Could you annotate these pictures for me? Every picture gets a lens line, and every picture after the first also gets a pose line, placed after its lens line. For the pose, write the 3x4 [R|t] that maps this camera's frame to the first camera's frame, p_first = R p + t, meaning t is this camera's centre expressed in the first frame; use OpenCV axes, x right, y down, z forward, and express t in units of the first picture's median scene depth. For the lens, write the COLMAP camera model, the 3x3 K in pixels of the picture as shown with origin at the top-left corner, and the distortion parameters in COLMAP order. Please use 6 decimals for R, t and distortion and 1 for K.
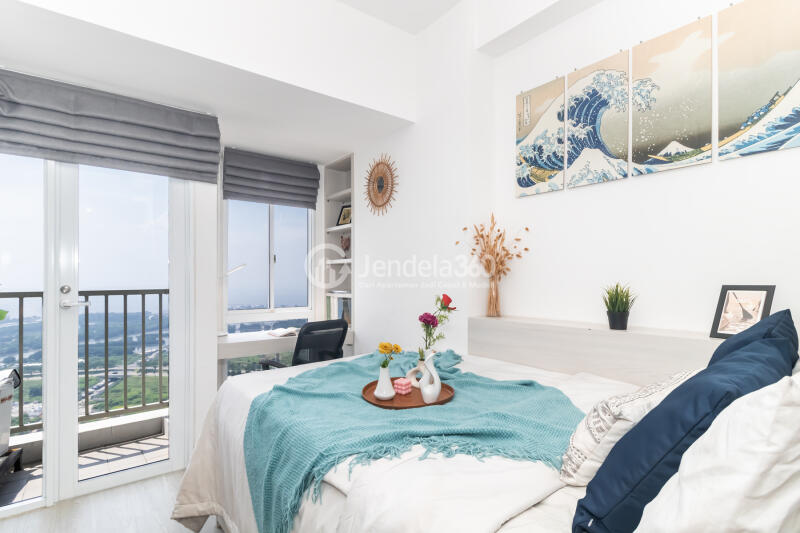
lens RADIAL K [[401.5, 0, 401.4], [0, 401.5, 271.2], [0, 0, 1]] dist [0.001599, 0.000658]
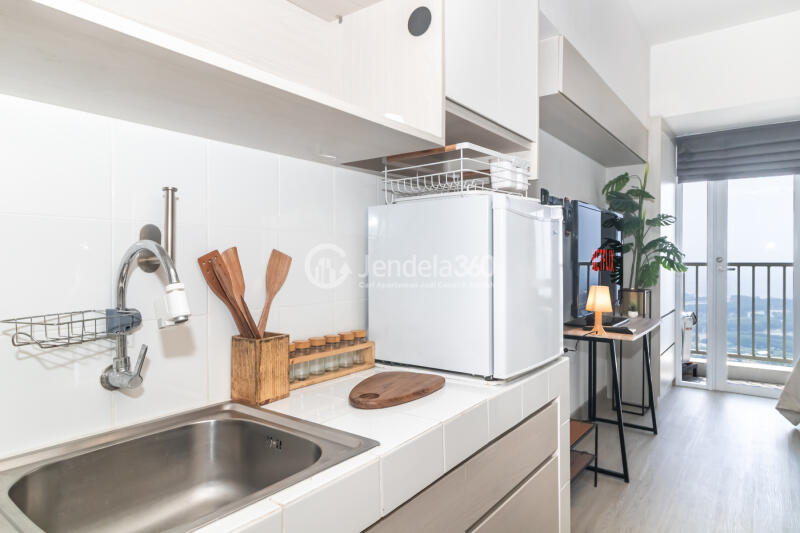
lens RADIAL K [[485.1, 0, 387.4], [0, 485.1, 248.6], [0, 0, 1]] dist [-0.009667, 0.000896]
pose [[0.234768, -0.001403, -0.972050, 0.662837], [0.001591, 0.999998, -0.001059, -0.002727], [0.972050, -0.001298, 0.234770, -0.675016]]
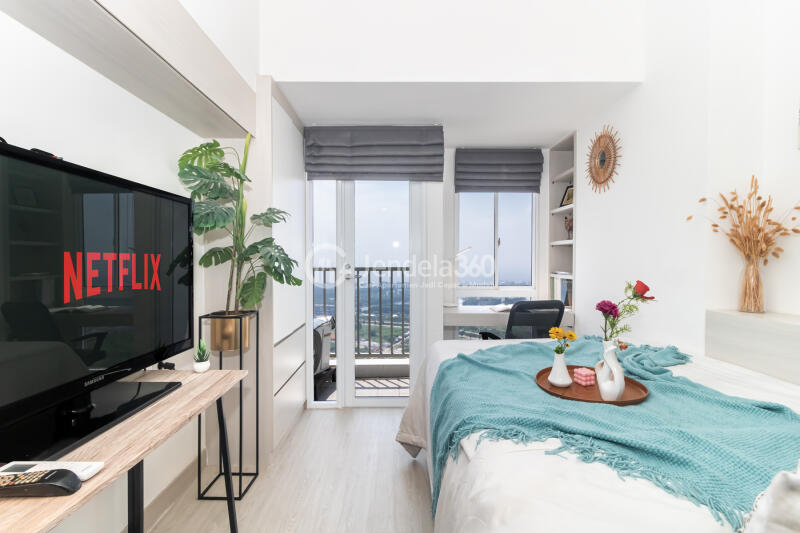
lens RADIAL K [[366.7, 0, 400.6], [0, 366.7, 259.6], [0, 0, 1]] dist [0.002466, -0.000327]
pose [[0.791368, 0.006590, -0.611304, 0.134597], [0.007591, 0.999759, 0.020605, -0.005756], [0.611292, -0.020946, 0.791128, 0.046871]]
